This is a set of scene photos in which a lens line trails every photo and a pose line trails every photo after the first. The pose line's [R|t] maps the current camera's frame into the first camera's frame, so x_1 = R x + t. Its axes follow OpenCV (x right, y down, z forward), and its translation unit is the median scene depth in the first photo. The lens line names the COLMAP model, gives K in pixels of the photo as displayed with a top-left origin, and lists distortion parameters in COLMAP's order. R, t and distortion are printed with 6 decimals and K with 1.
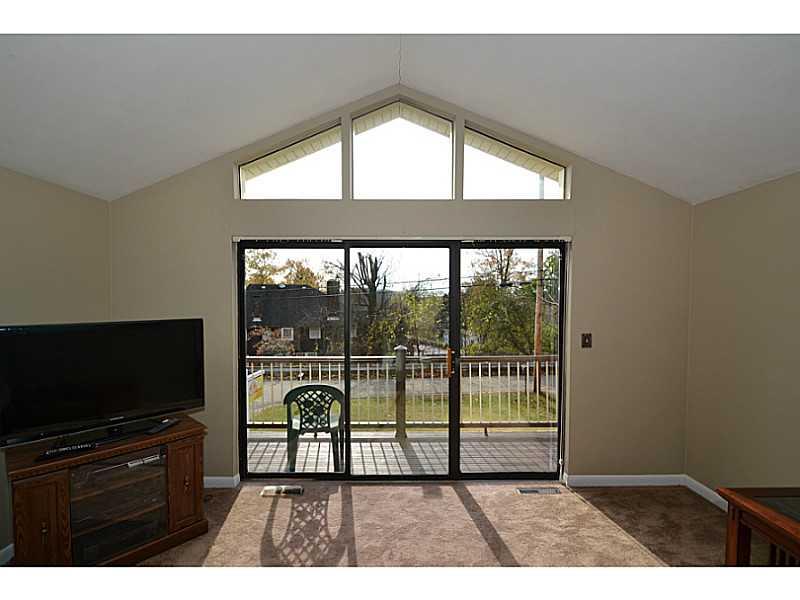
lens RADIAL K [[362.9, 0, 402.4], [0, 362.9, 301.1], [0, 0, 1]] dist [0.003625, 0.000135]
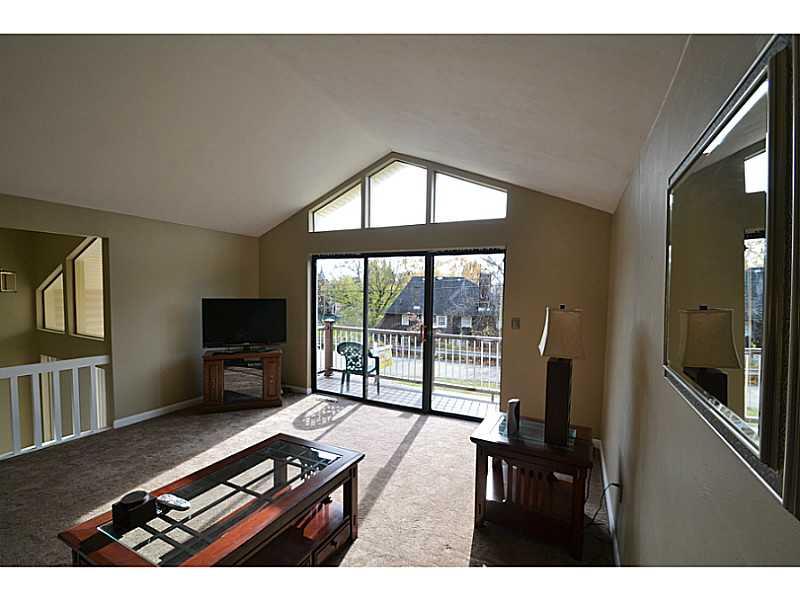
lens RADIAL K [[362.9, 0, 401.5], [0, 362.9, 300.8], [0, 0, 1]] dist [0.003625, 0.000135]
pose [[0.886871, 0.026259, -0.461271, 0.726286], [-0.015369, 0.999508, 0.027350, -0.004264], [0.461762, -0.017167, 0.886838, -0.348844]]
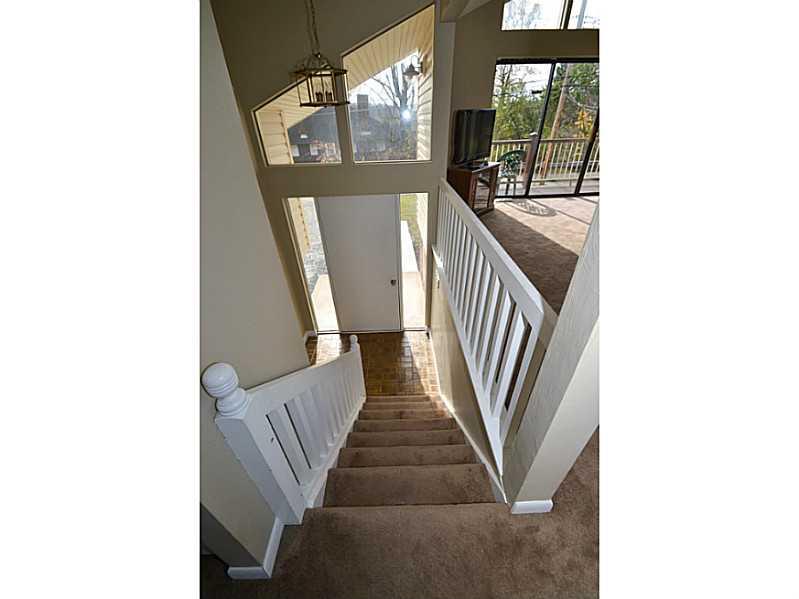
lens RADIAL K [[288.4, 0, 398.1], [0, 288.4, 299.4], [0, 0, 1]] dist [-0.008142, -0.000173]
pose [[0.999421, -0.031497, -0.012835, -0.933043], [0.033456, 0.842464, 0.537712, 0.048596], [-0.006123, -0.537831, 0.843031, -0.798209]]
